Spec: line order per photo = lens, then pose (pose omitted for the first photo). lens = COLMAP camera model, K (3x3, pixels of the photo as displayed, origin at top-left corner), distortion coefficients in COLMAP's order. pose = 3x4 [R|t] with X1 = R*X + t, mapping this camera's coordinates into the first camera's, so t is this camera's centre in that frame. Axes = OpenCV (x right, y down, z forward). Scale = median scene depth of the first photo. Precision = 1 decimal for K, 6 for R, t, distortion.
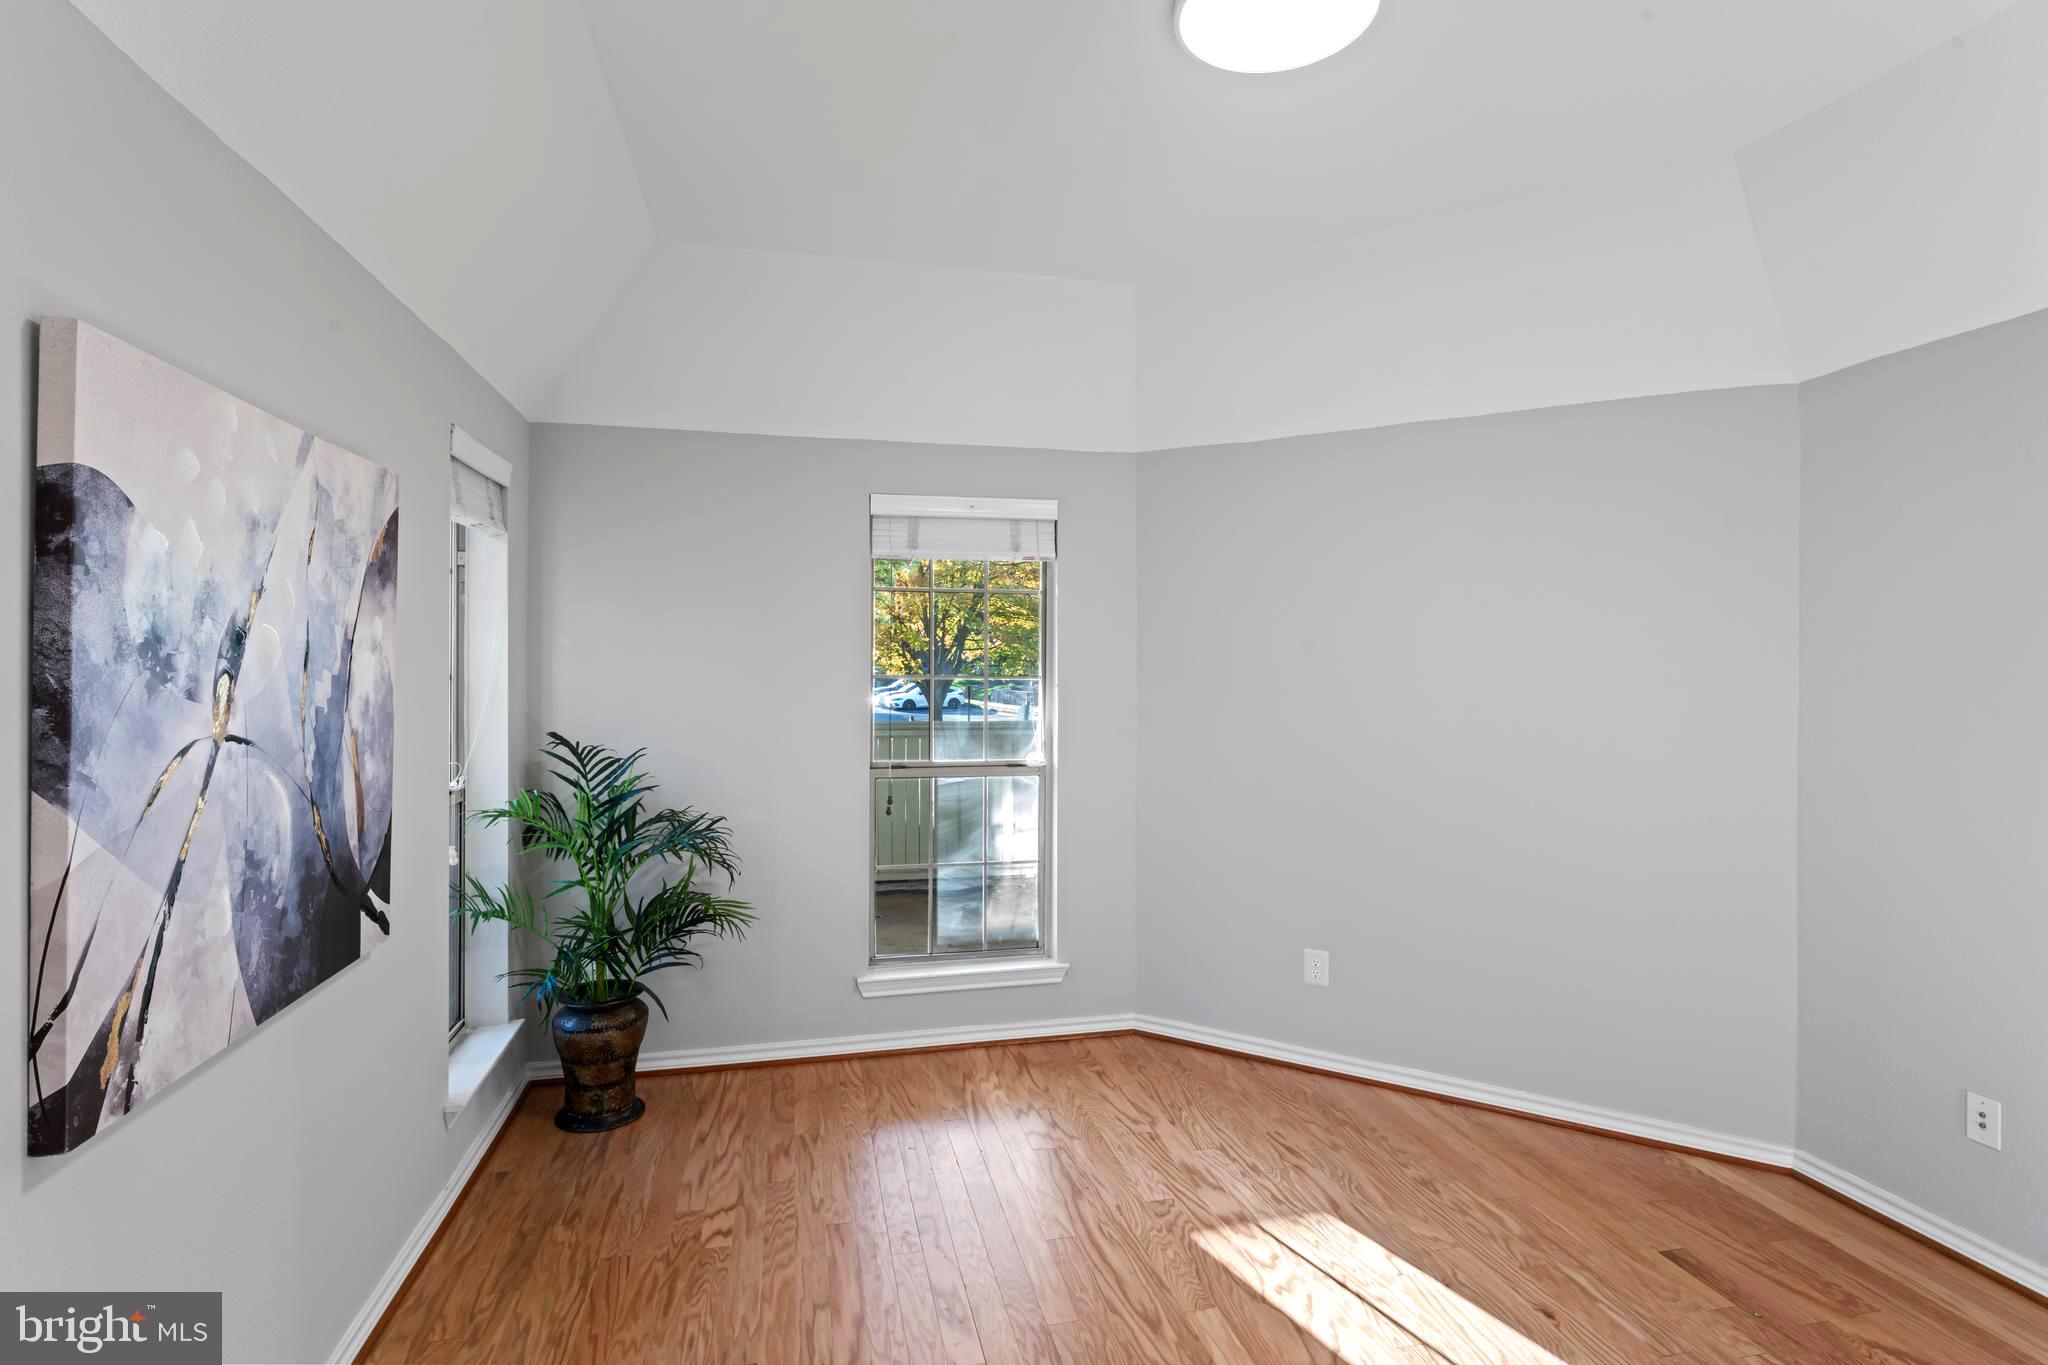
lens RADIAL K [[1025.7, 0, 1023.6], [0, 1025.7, 671.0], [0, 0, 1]] dist [-0.000904, -0.000387]
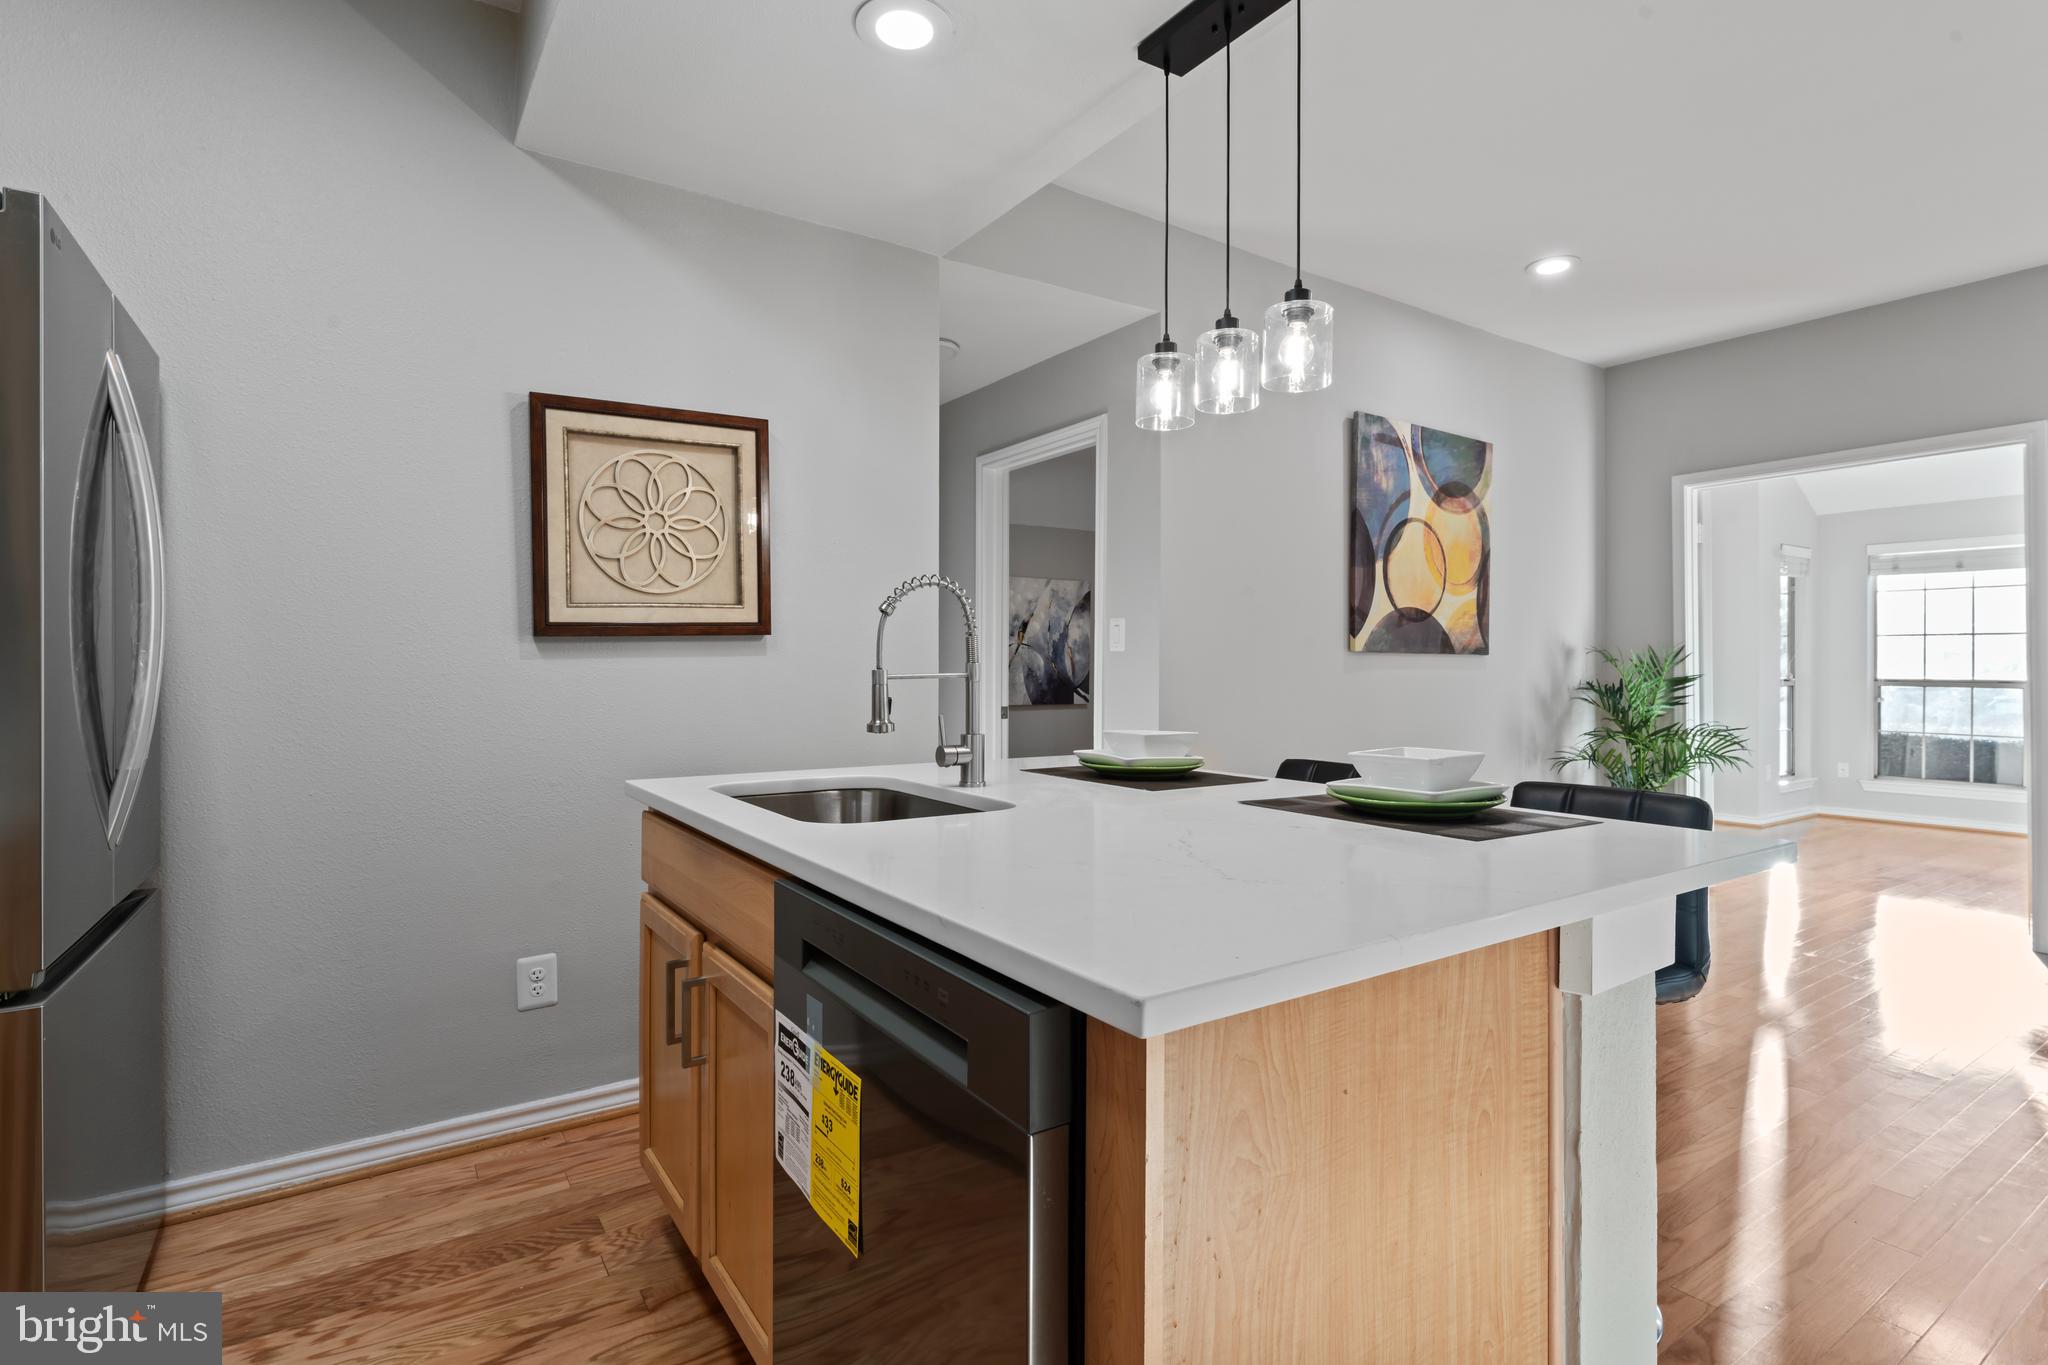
lens RADIAL K [[991.8, 0, 1020.7], [0, 991.8, 665.4], [0, 0, 1]] dist [-0.001878, -0.001000]
pose [[0.355212, -0.008010, -0.934751, 2.177804], [-0.005140, 0.999931, -0.010522, 0.126441], [0.934771, 0.008542, 0.355147, -0.434716]]
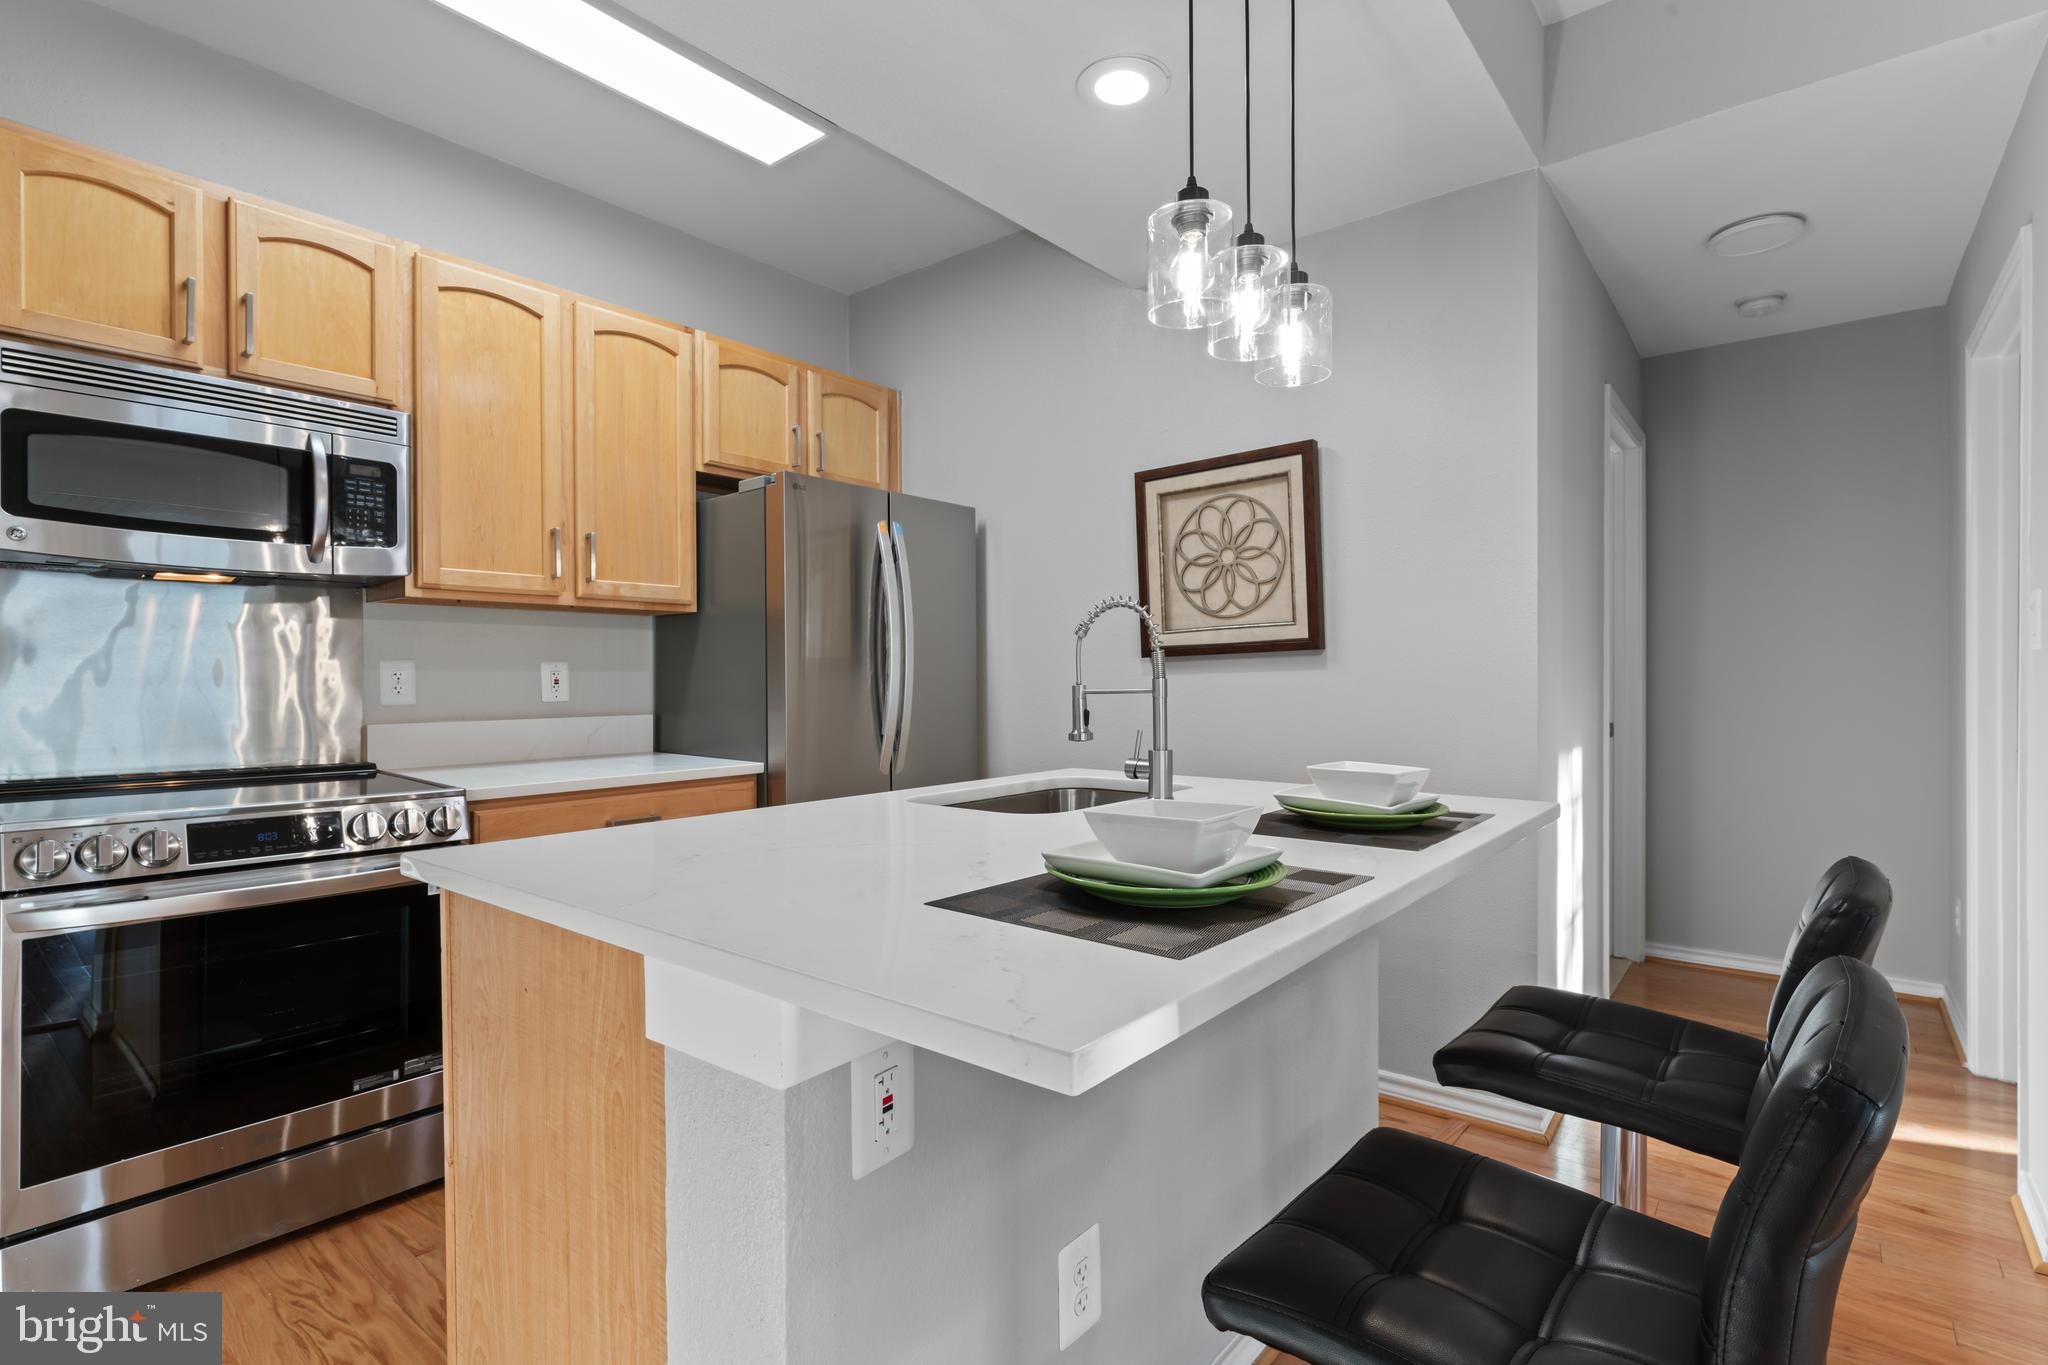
lens RADIAL K [[973.5, 0, 1025.7], [0, 973.5, 679.7], [0, 0, 1]] dist [-0.002619, -0.000465]
pose [[-0.787897, -0.001751, -0.615805, 2.006866], [-0.004225, 0.999988, 0.002562, 0.116499], [0.615793, 0.004620, -0.787895, 0.275800]]
